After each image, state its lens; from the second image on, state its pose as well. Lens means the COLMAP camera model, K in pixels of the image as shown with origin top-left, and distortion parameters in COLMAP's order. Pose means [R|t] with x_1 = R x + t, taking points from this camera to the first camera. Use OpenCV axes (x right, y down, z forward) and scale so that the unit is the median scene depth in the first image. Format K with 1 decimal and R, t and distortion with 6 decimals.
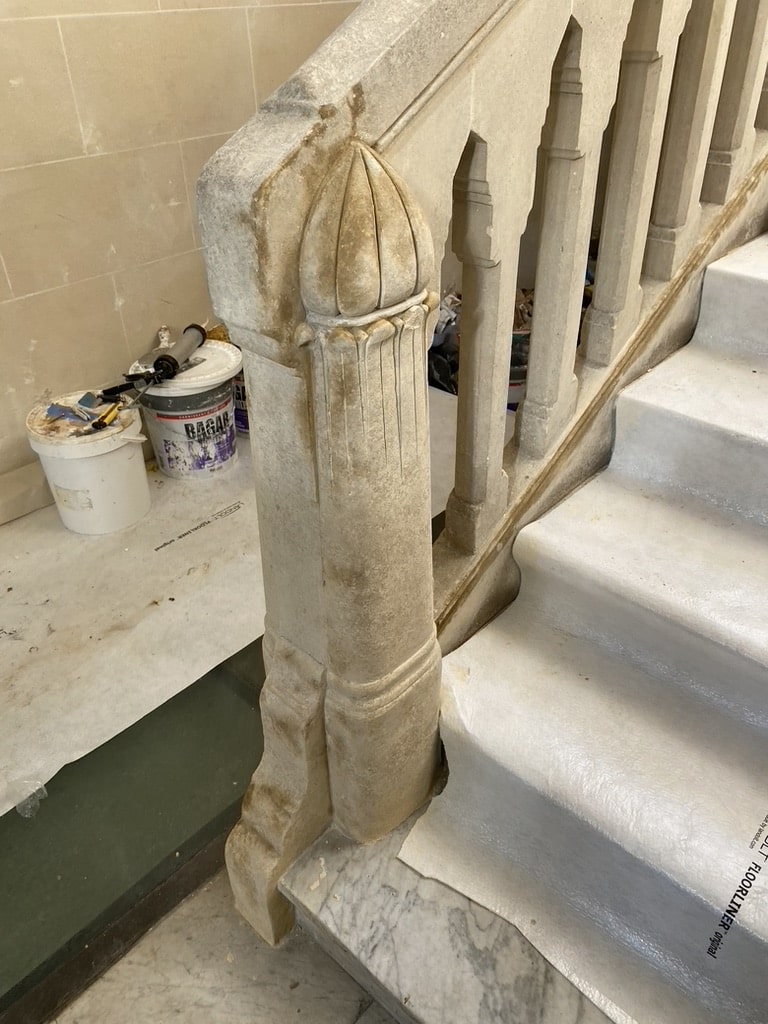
lens RADIAL K [[776.6, 0, 387.1], [0, 776.6, 513.0], [0, 0, 1]] dist [0.016637, -0.021755]
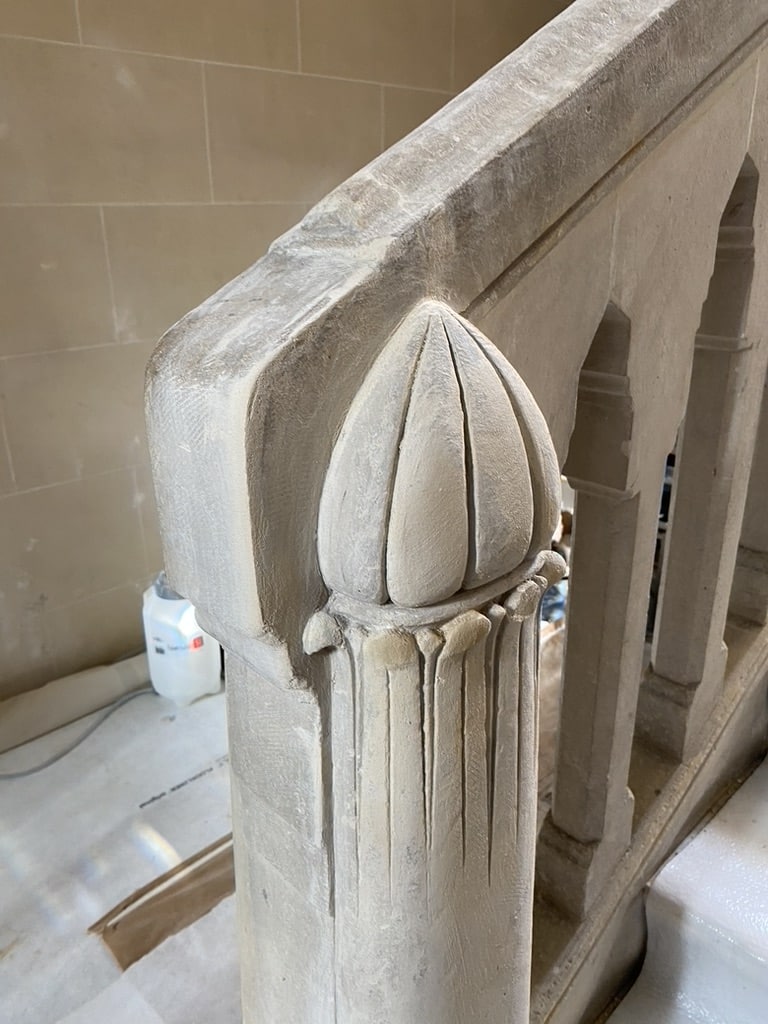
lens RADIAL K [[776.6, 0, 383.8], [0, 776.6, 510.4], [0, 0, 1]] dist [0.016637, -0.021755]
pose [[0.997594, 0.031604, -0.061700, -0.020940], [-0.044994, 0.972276, -0.229467, -0.118875], [0.052738, 0.231691, 0.971359, 0.286660]]
